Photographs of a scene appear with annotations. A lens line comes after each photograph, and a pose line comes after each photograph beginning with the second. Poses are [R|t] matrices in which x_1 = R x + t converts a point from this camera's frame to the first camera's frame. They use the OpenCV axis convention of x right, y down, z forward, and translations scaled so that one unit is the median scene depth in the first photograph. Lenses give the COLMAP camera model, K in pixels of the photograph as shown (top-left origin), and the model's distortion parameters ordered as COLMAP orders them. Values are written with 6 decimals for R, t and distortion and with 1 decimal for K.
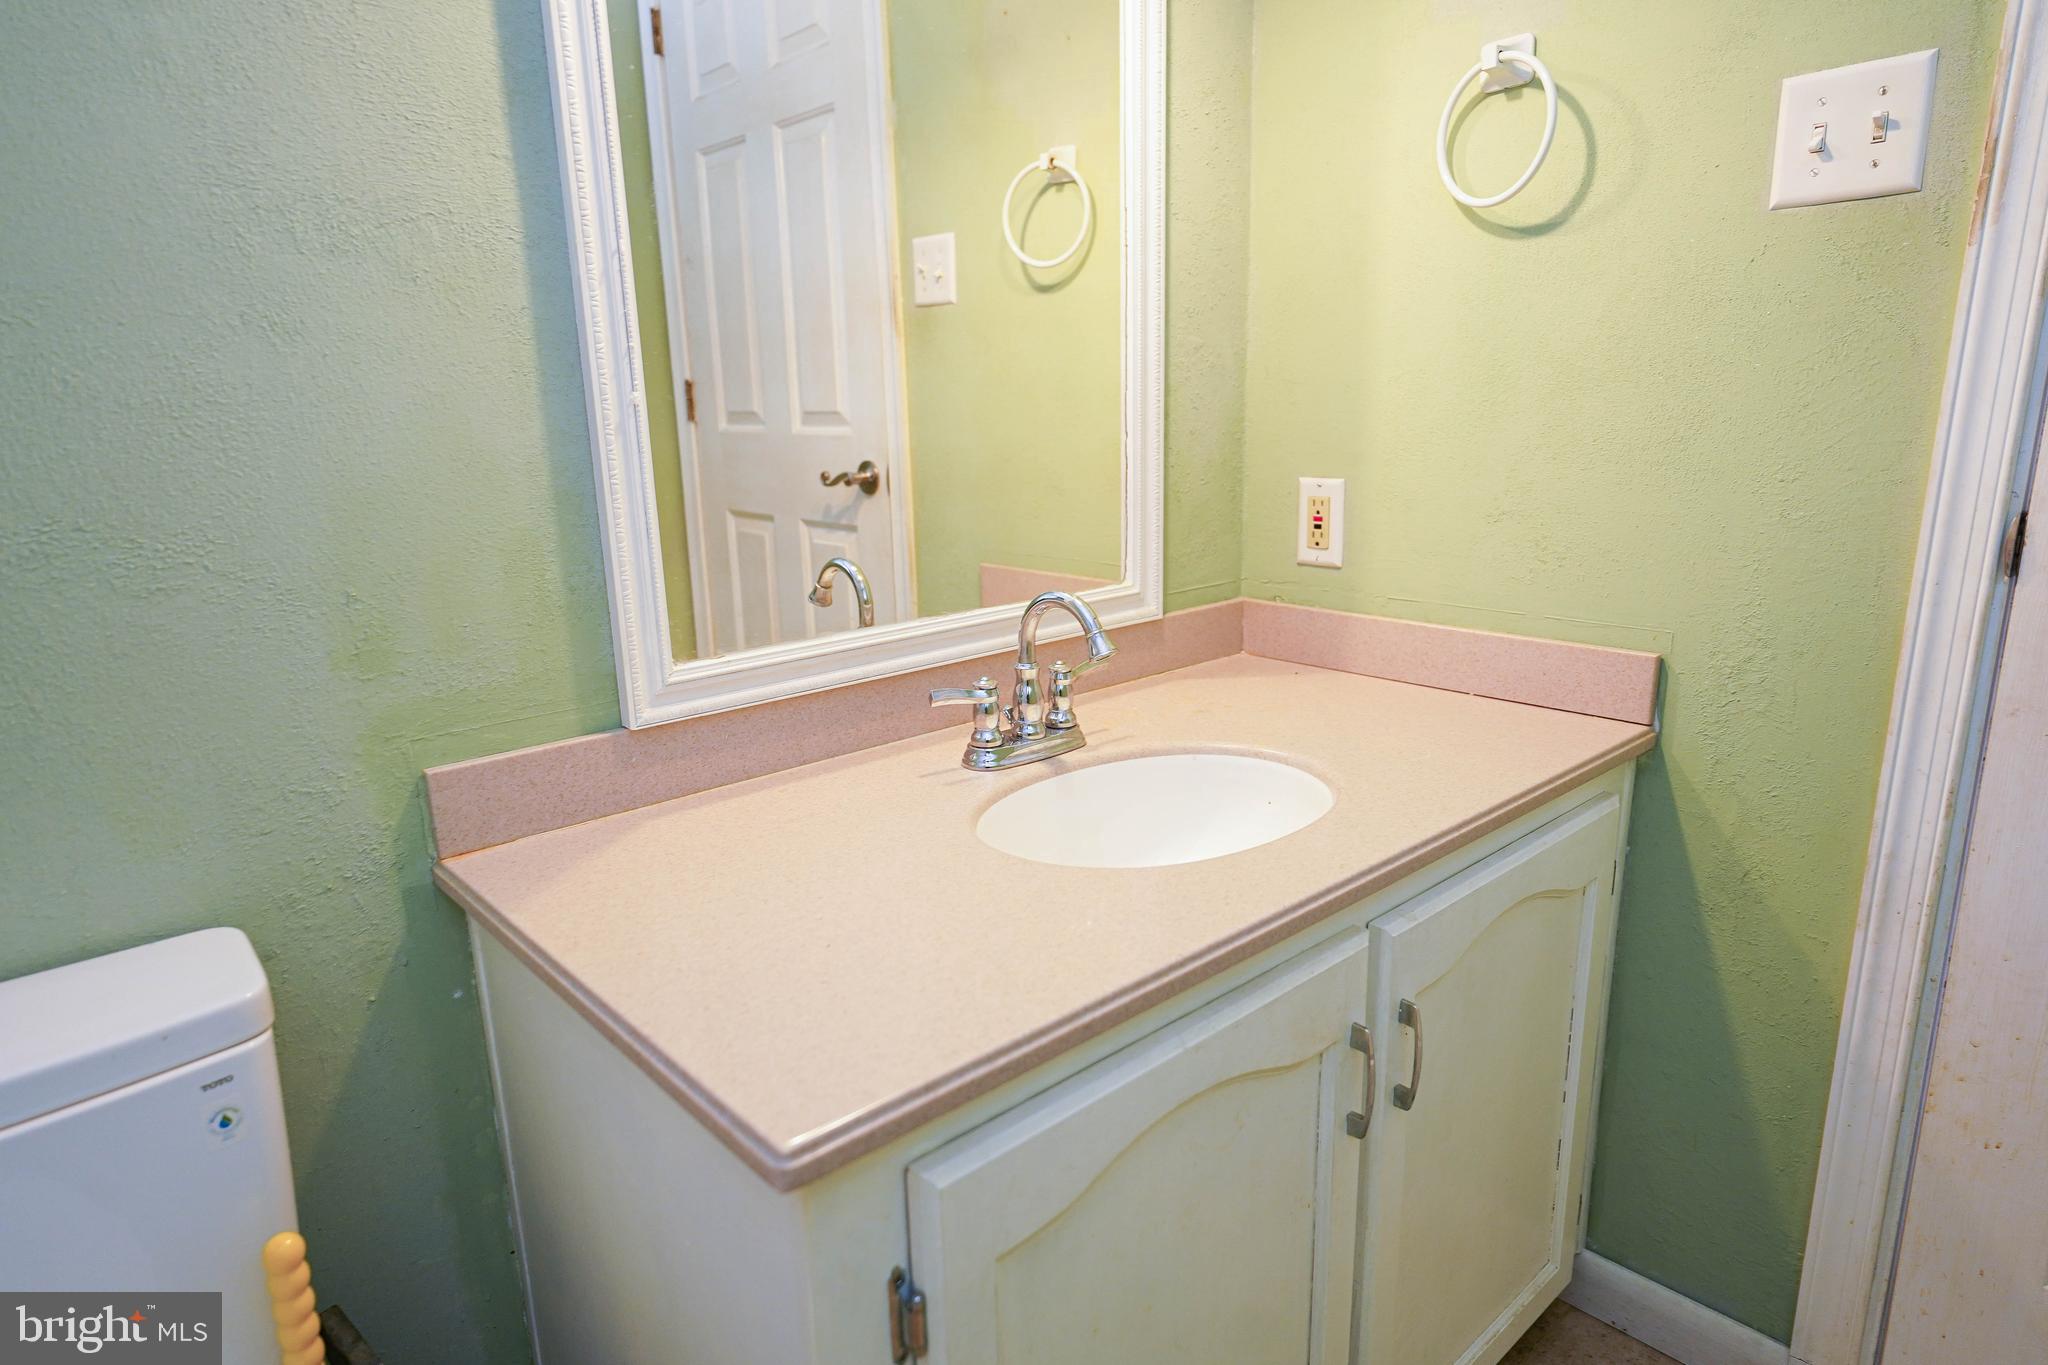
lens RADIAL K [[1193.4, 0, 1023.8], [0, 1193.4, 681.7], [0, 0, 1]] dist [0.000643, 0.000124]
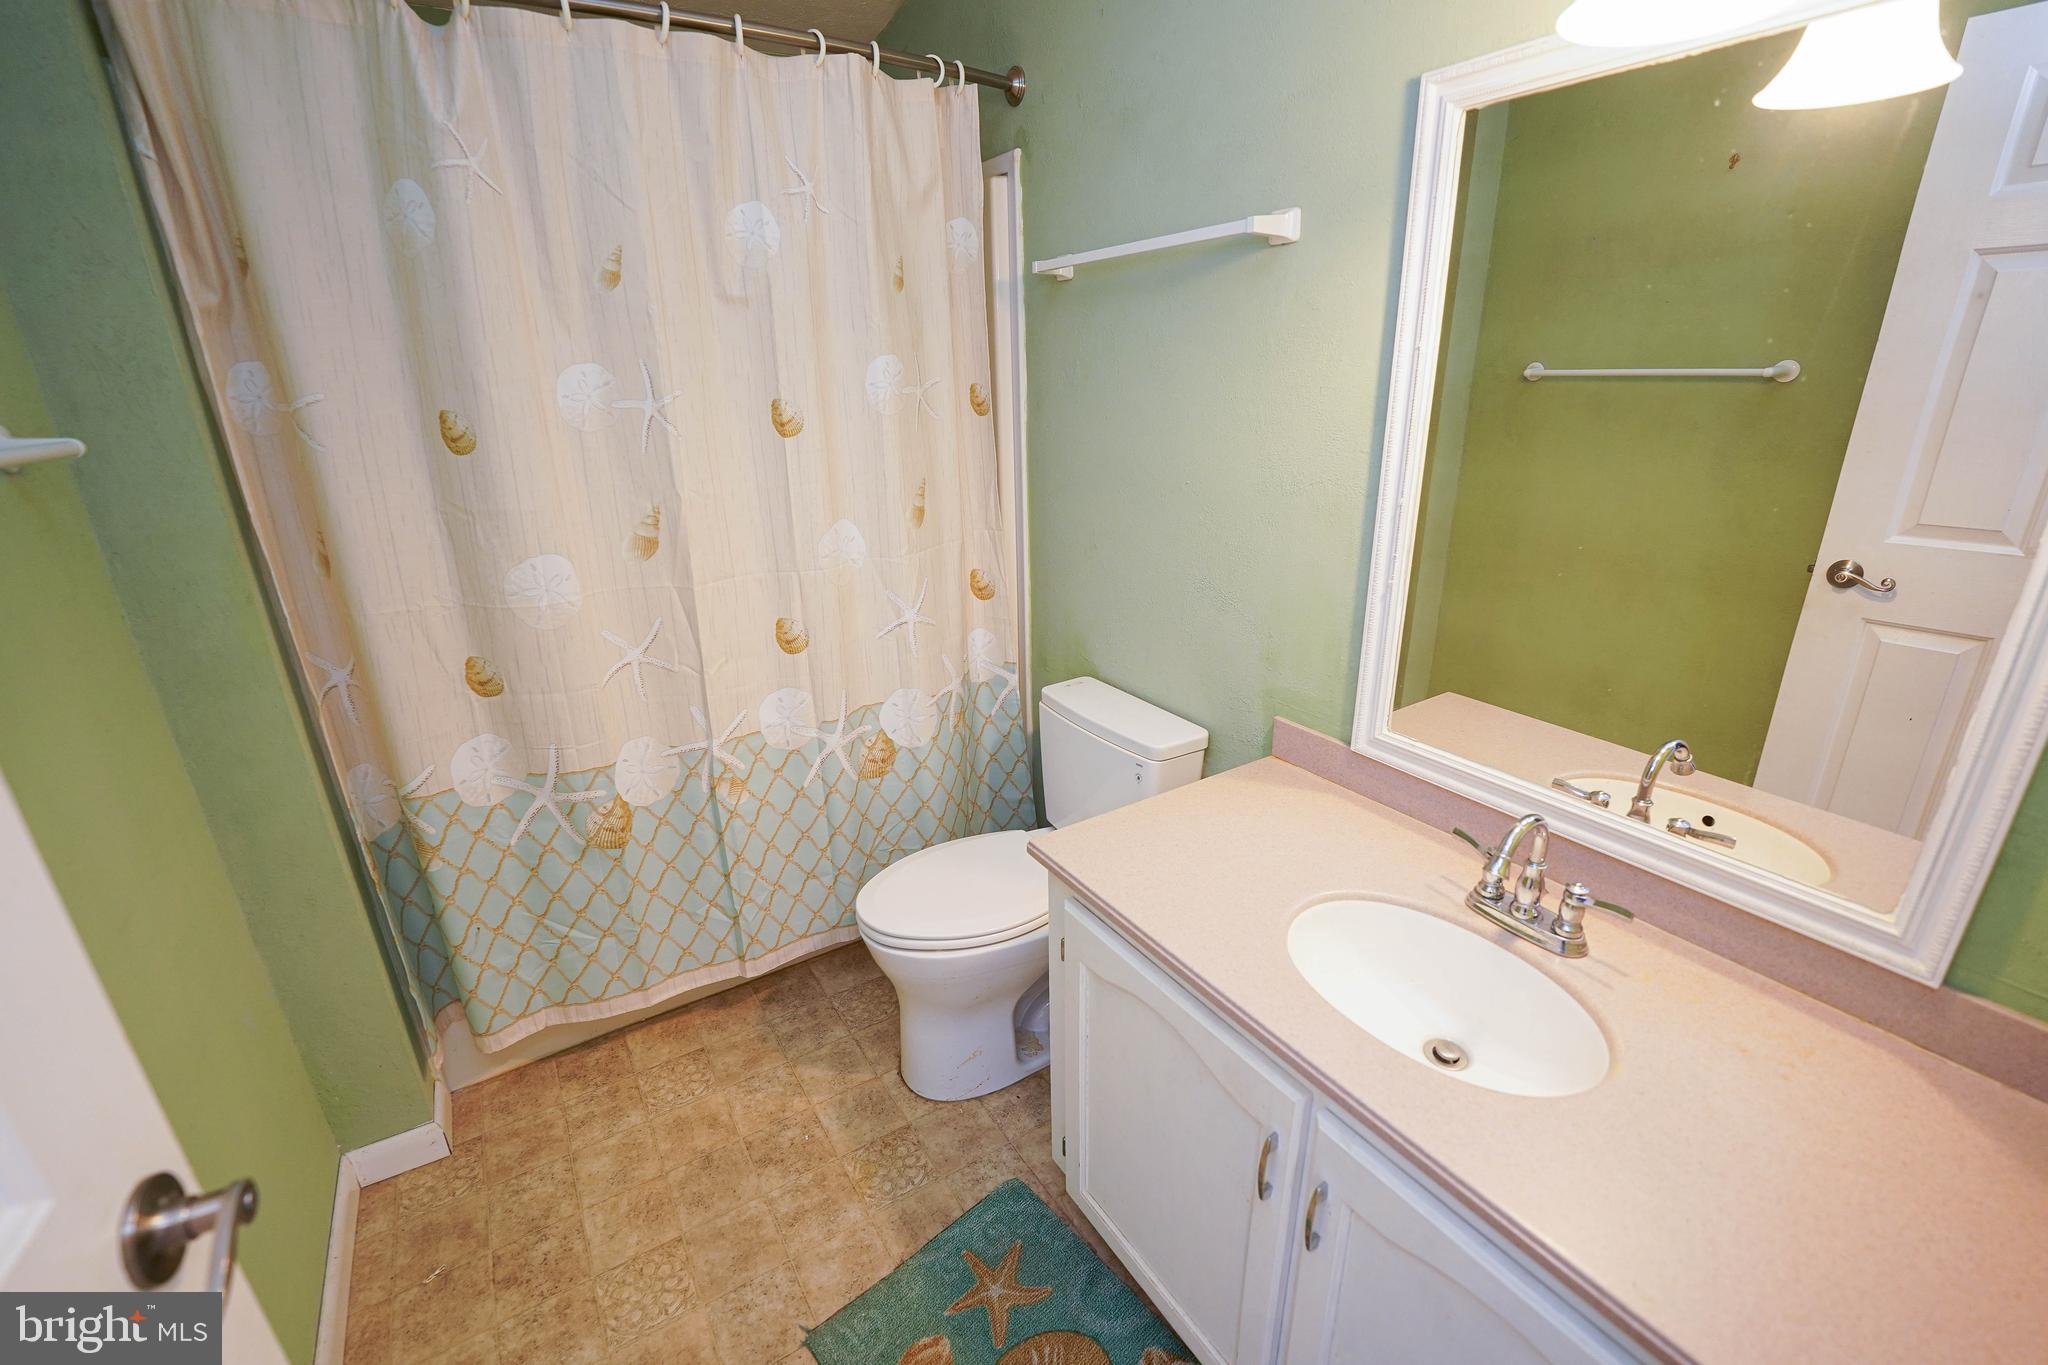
lens RADIAL K [[848.5, 0, 1025.7], [0, 848.5, 685.9], [0, 0, 1]] dist [0.000782, 0.000087]
pose [[-0.165821, 0.355742, -0.919756, 0.912154], [-0.225832, 0.894185, 0.386567, -0.433413], [0.959950, 0.271811, -0.067937, 0.565254]]
